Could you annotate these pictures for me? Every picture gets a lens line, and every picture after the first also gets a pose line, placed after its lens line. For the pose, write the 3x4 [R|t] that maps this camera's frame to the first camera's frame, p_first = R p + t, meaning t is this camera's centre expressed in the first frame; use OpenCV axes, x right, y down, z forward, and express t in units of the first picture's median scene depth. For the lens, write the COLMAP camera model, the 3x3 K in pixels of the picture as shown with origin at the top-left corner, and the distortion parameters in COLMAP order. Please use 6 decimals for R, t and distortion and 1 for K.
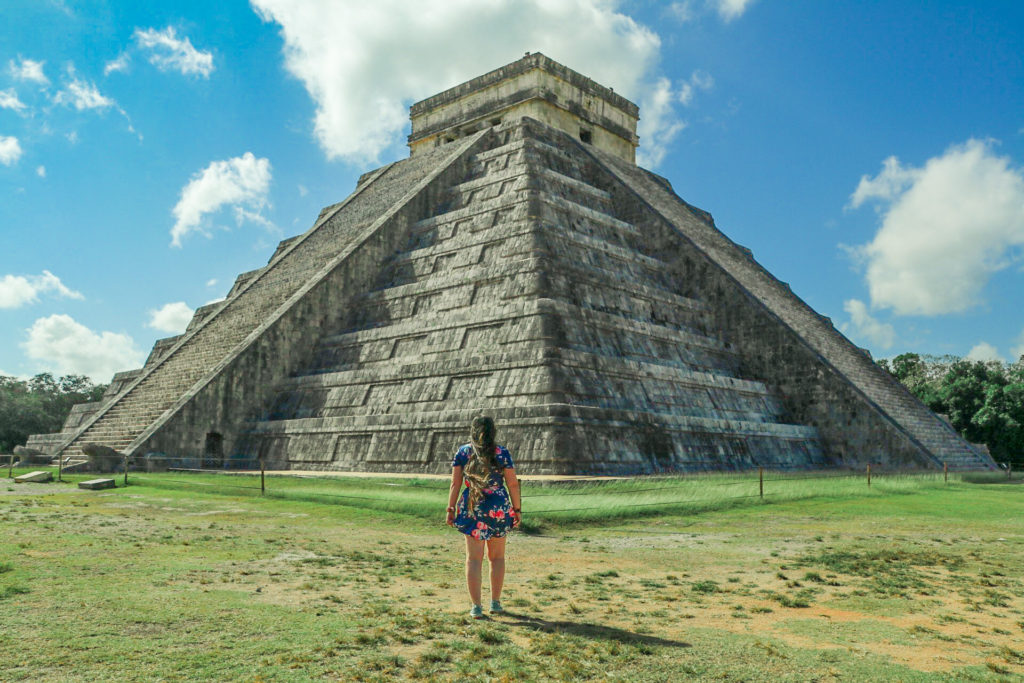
lens RADIAL K [[929.5, 0, 512.0], [0, 929.5, 341.5], [0, 0, 1]] dist [-0.130639, 0.001801]
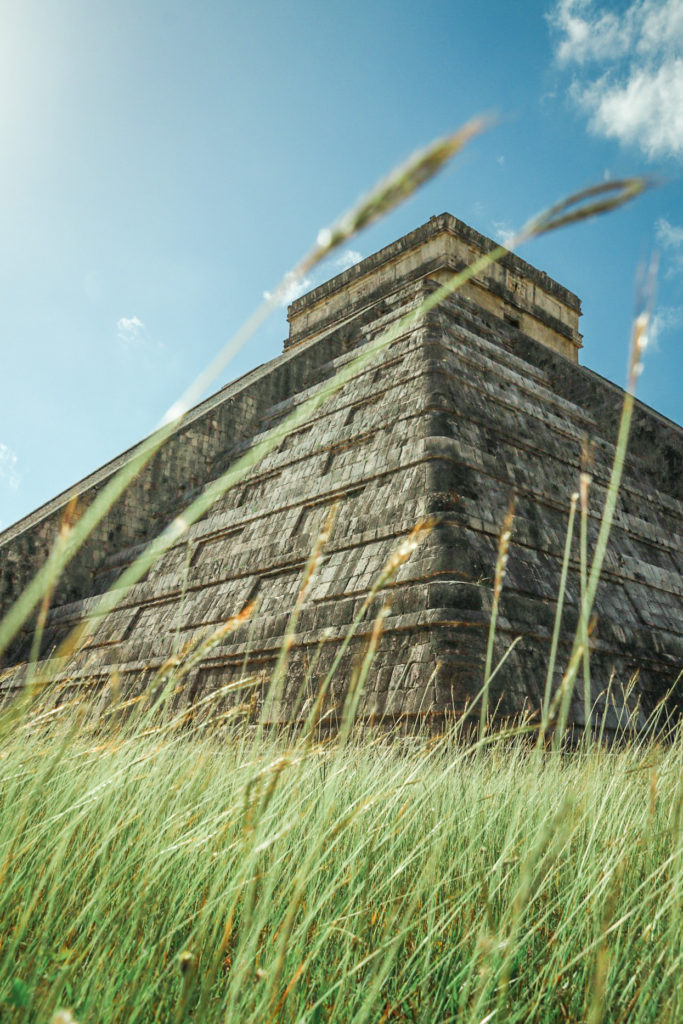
lens RADIAL K [[929.5, 0, 341.5], [0, 929.5, 512.0], [0, 0, 1]] dist [-0.130639, 0.001801]
pose [[0.994303, -0.002773, -0.106558, 0.031725], [-0.013922, 0.987719, -0.155619, 0.070891], [0.105681, 0.156216, 0.982053, 0.406999]]
